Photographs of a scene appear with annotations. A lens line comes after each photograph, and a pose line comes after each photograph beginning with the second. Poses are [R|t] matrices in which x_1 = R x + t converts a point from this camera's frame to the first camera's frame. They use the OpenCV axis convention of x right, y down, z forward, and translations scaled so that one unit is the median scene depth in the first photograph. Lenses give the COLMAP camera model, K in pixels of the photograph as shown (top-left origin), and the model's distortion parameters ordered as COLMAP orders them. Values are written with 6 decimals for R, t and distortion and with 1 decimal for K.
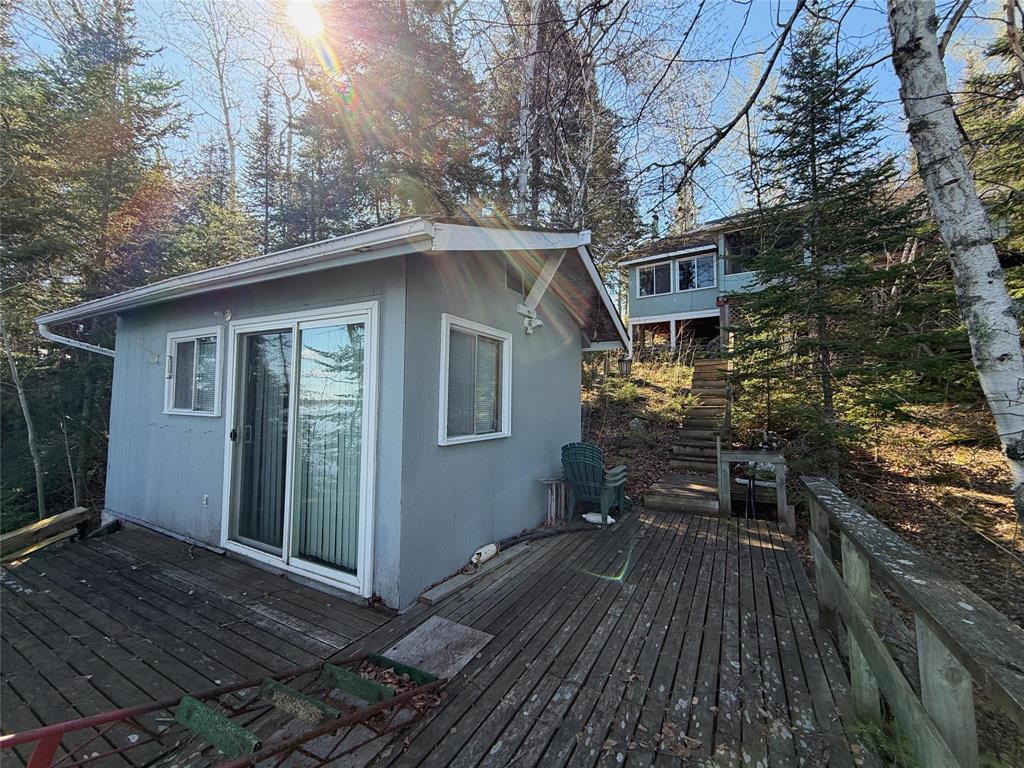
lens RADIAL K [[407.0, 0, 513.0], [0, 407.0, 382.8], [0, 0, 1]] dist [-0.000188, -0.000032]
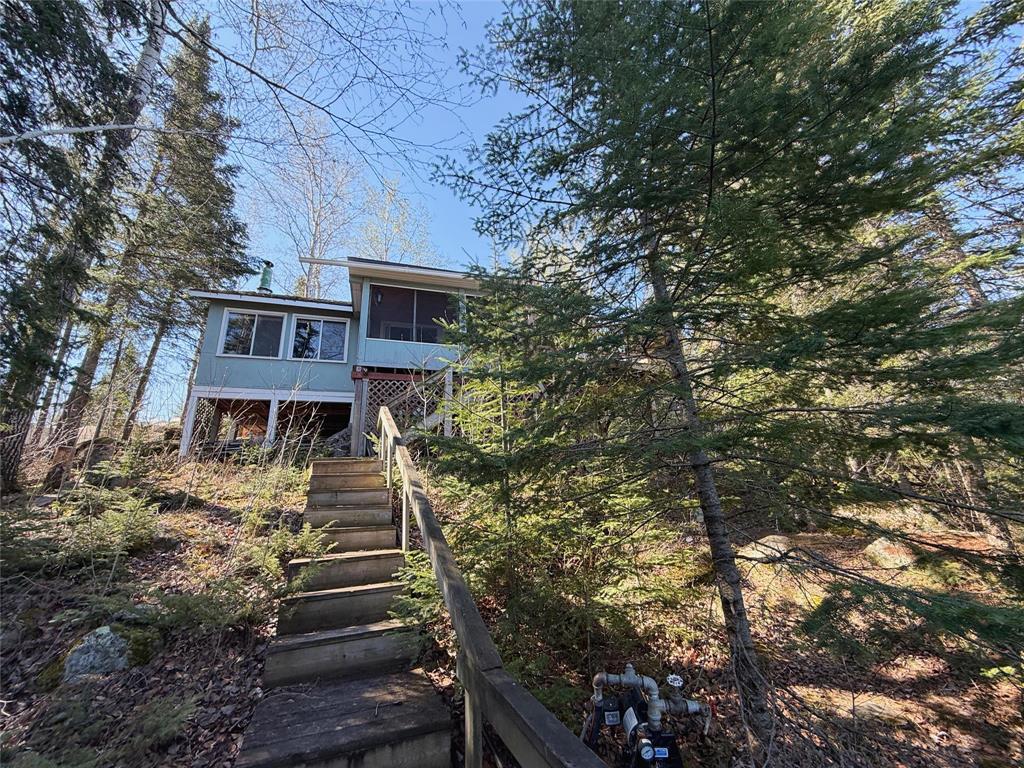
lens RADIAL K [[407.0, 0, 513.0], [0, 407.0, 382.8], [0, 0, 1]] dist [-0.000188, -0.000032]
pose [[0.611093, 0.208472, 0.763613, 0.188027], [0.022493, 0.959732, -0.280014, 0.008686], [-0.791239, 0.188291, 0.581796, 0.485608]]
